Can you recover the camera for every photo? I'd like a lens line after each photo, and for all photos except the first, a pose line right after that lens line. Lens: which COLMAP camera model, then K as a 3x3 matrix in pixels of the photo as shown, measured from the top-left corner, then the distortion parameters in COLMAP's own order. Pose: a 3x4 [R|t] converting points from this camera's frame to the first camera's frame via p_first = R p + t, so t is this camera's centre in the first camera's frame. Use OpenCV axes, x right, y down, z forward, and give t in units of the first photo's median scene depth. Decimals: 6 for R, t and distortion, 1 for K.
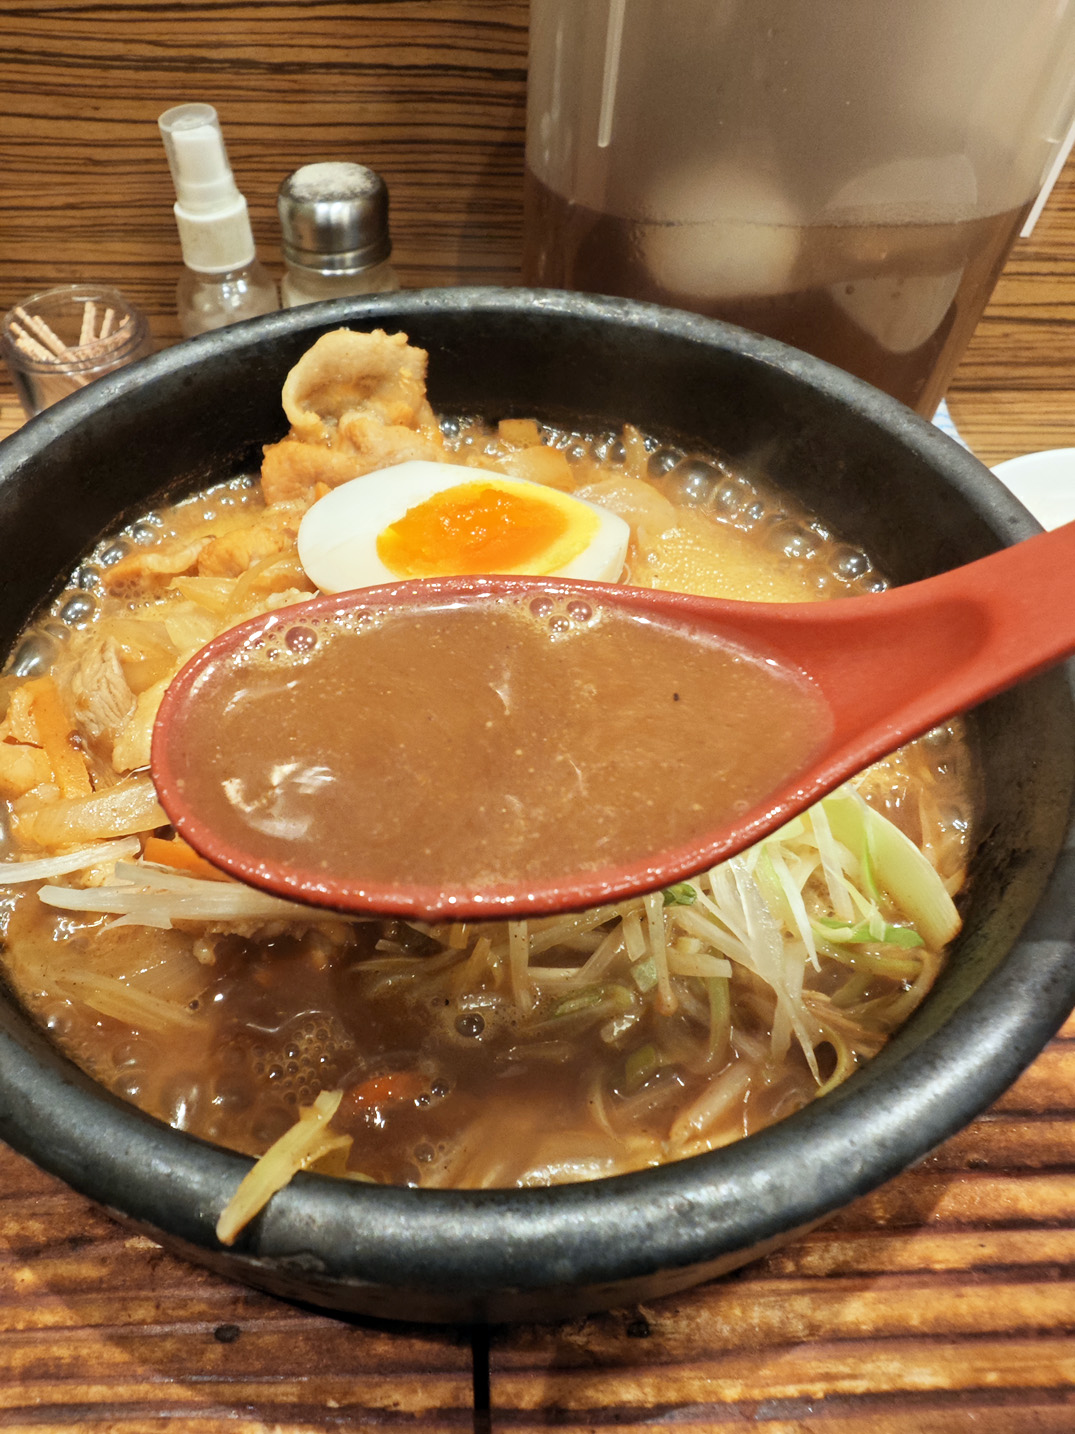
lens RADIAL K [[1051.3, 0, 519.8], [0, 1051.3, 716.1], [0, 0, 1]] dist [0.000442, 0.003692]
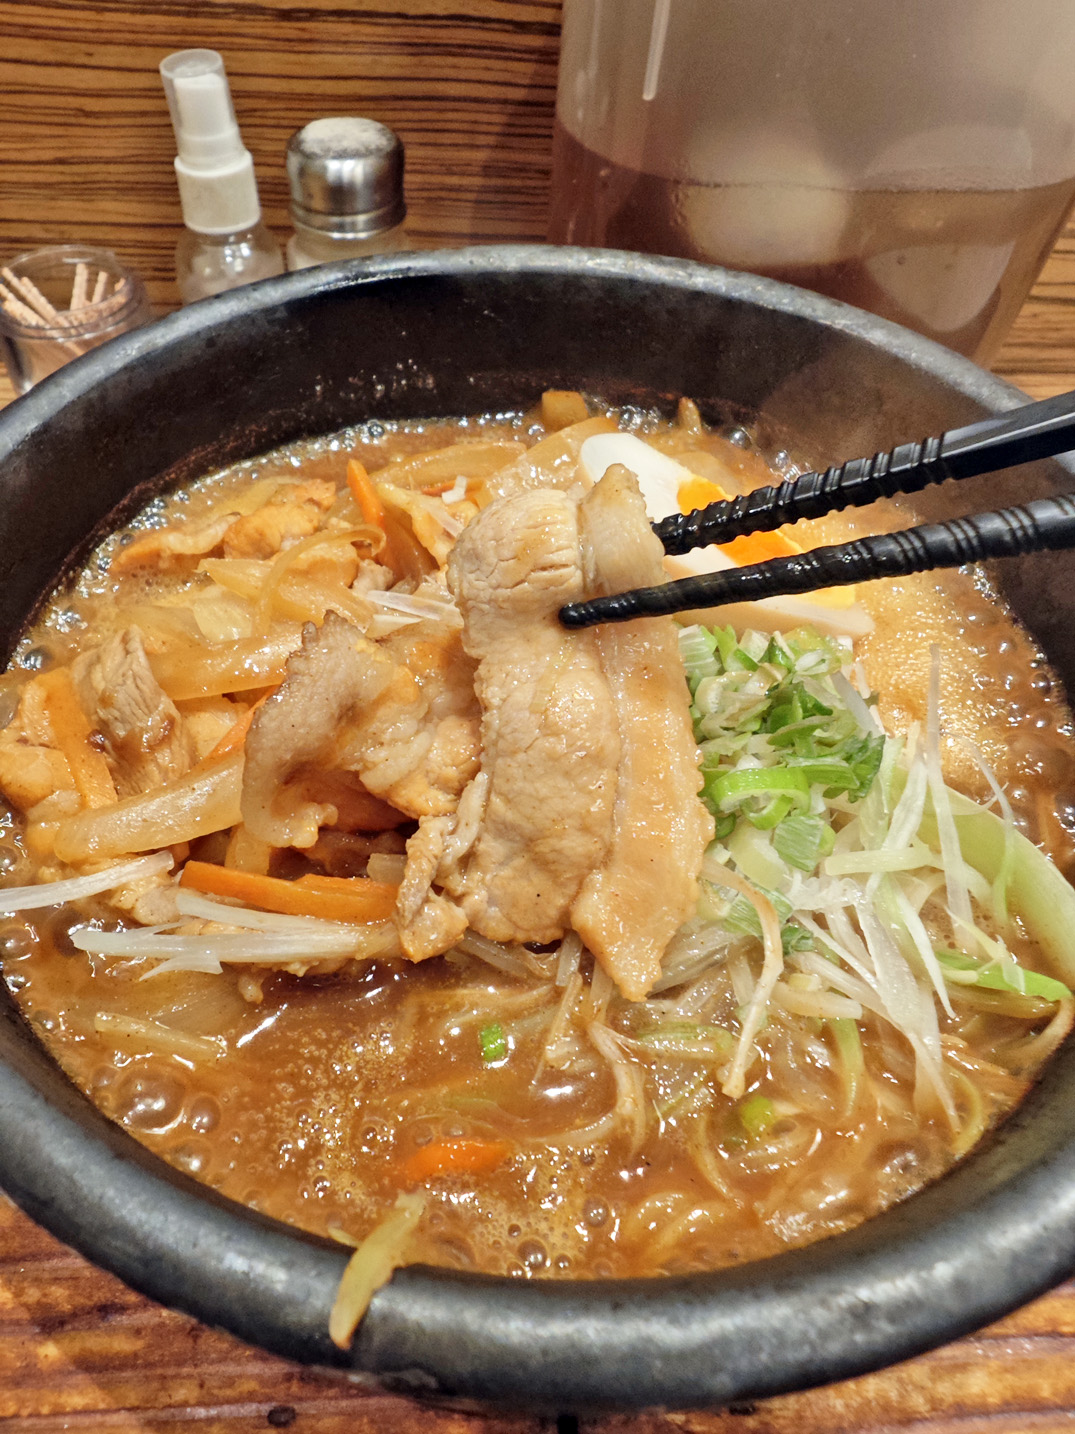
lens RADIAL K [[1011.6, 0, 490.4], [0, 1011.6, 711.1], [0, 0, 1]] dist [0.010664, -0.004715]
pose [[0.999636, 0.005661, 0.026364, -0.081785], [-0.006101, 0.999843, 0.016656, -0.013765], [-0.026266, -0.016811, 0.999514, 0.096128]]
